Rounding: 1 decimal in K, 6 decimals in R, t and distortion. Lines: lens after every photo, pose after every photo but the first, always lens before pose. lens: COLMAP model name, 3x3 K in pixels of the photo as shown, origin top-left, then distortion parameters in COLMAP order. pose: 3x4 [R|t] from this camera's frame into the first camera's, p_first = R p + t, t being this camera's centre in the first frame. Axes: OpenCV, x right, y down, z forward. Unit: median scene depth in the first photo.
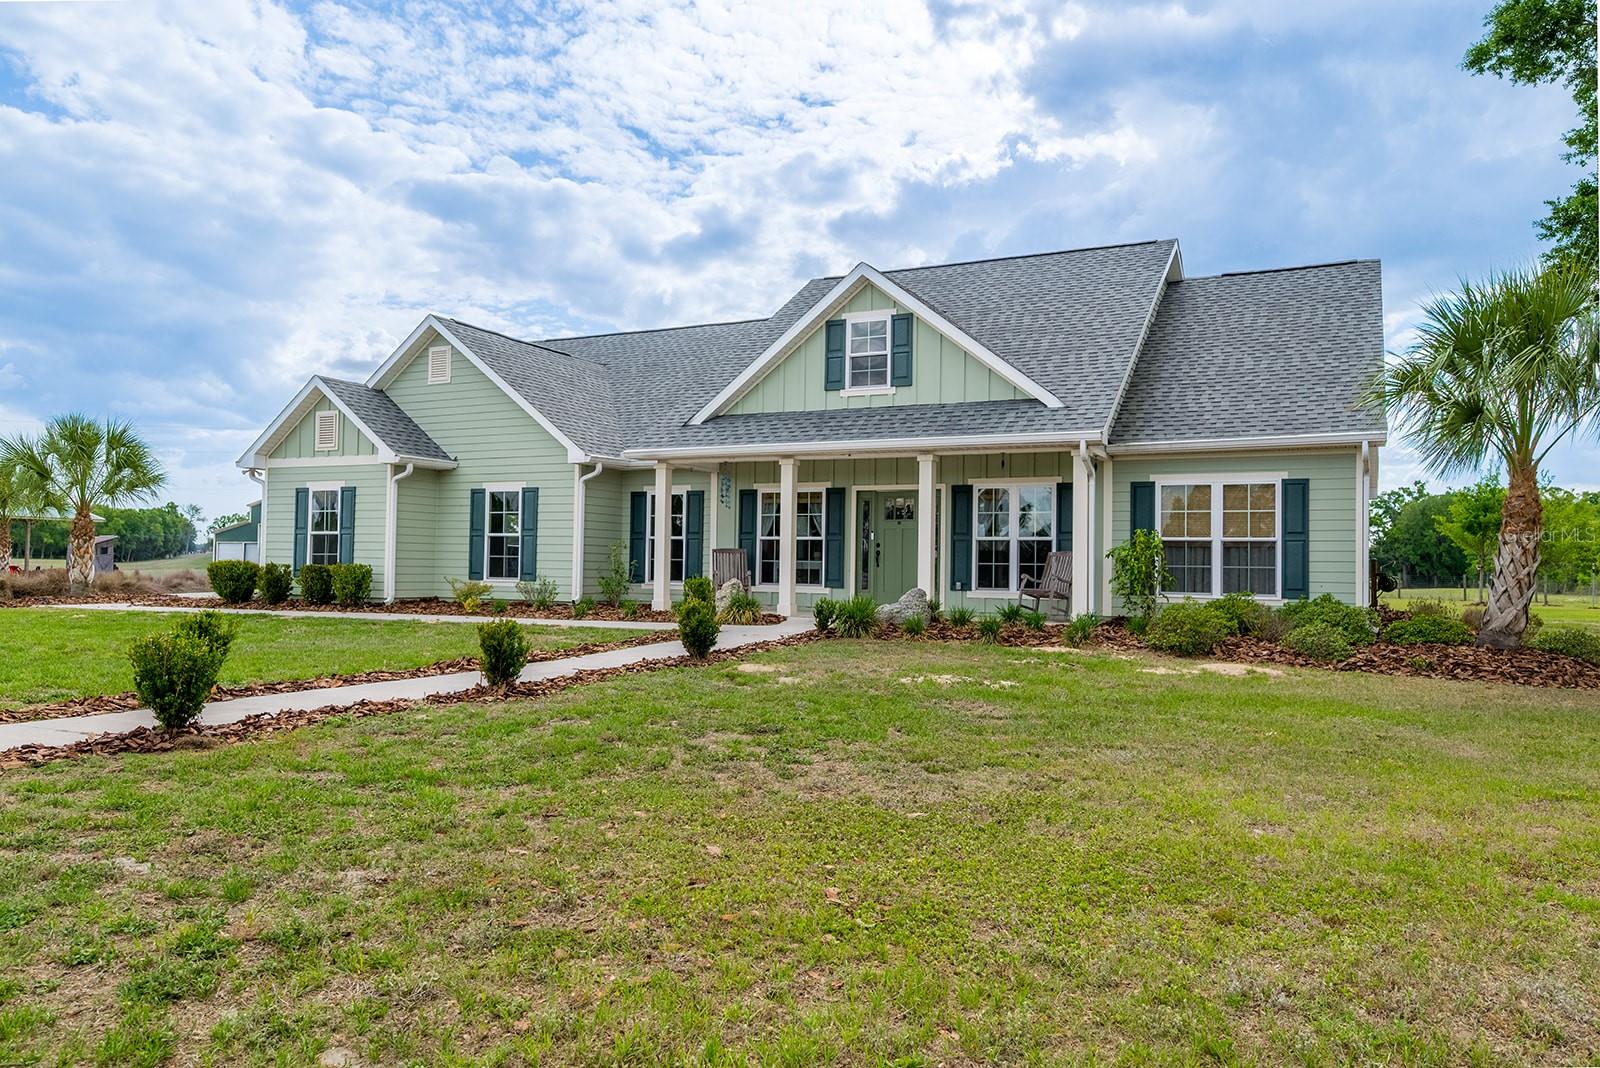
lens RADIAL K [[1167.0, 0, 800.0], [0, 1167.0, 534.0], [0, 0, 1]] dist [0.027864, 0.002344]
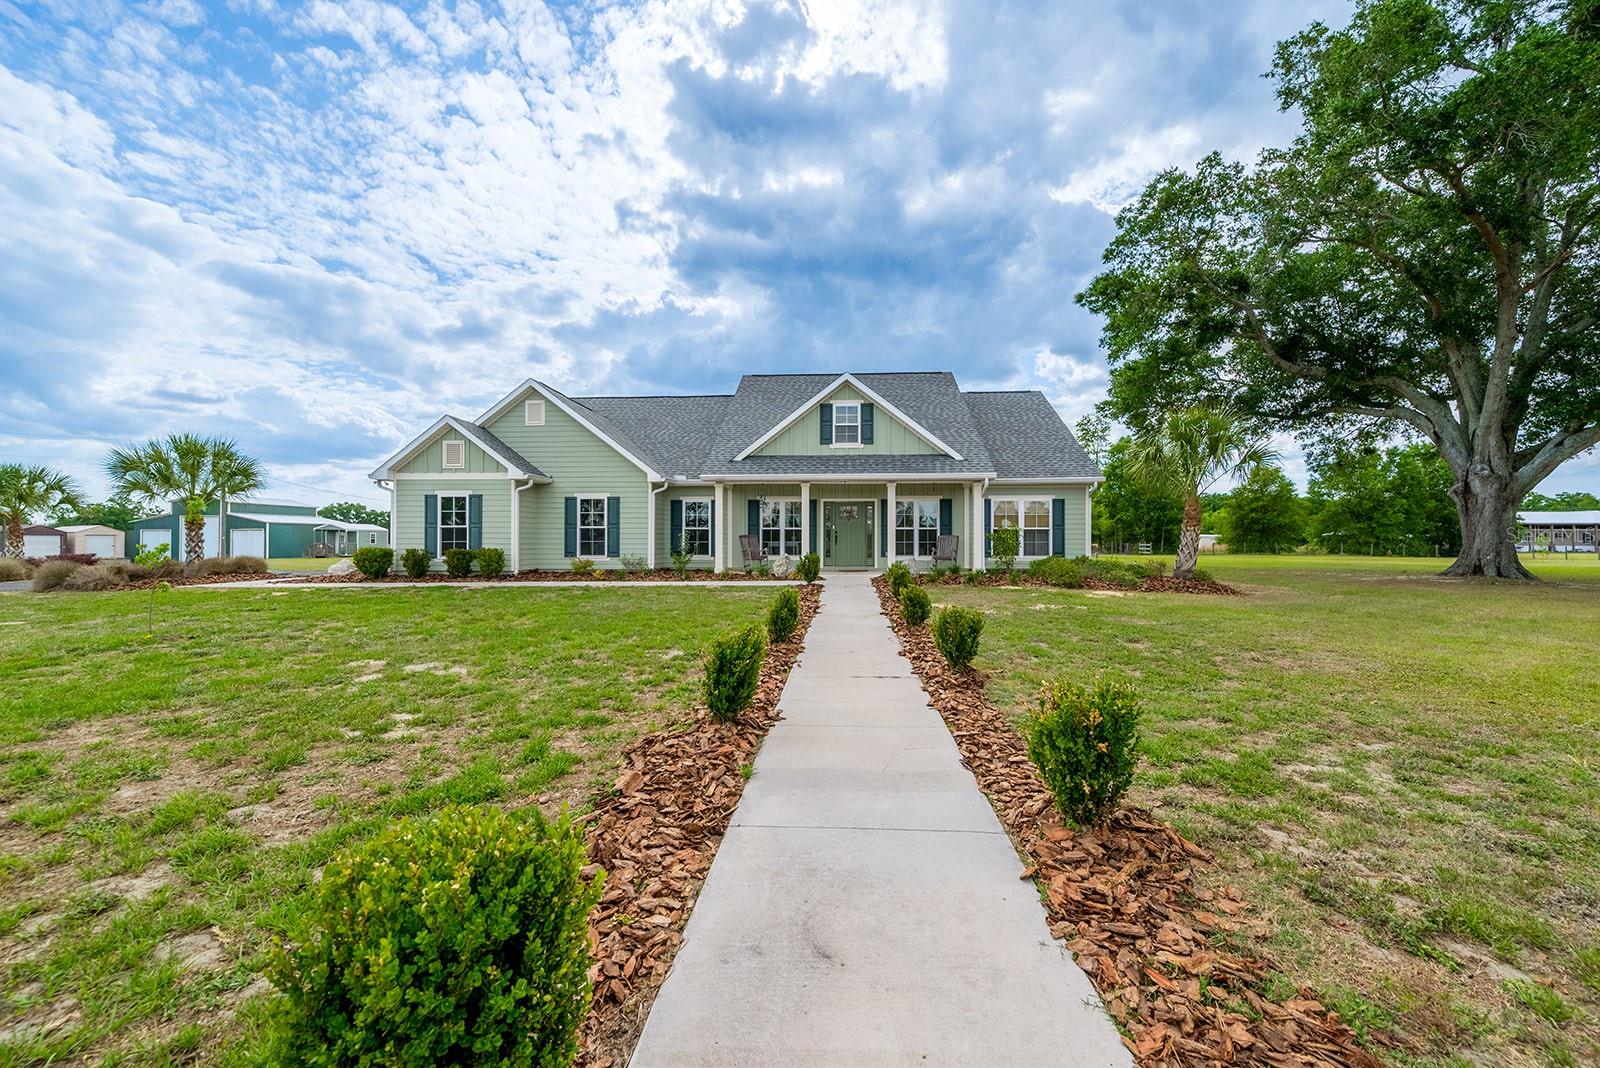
lens RADIAL K [[654.3, 0, 777.9], [0, 654.3, 550.3], [0, 0, 1]] dist [0.000539, 0.000052]
pose [[0.911228, -0.022146, 0.411307, -0.391905], [0.001636, 0.998740, 0.050151, -0.012014], [-0.411899, -0.045026, 0.910116, 0.116081]]
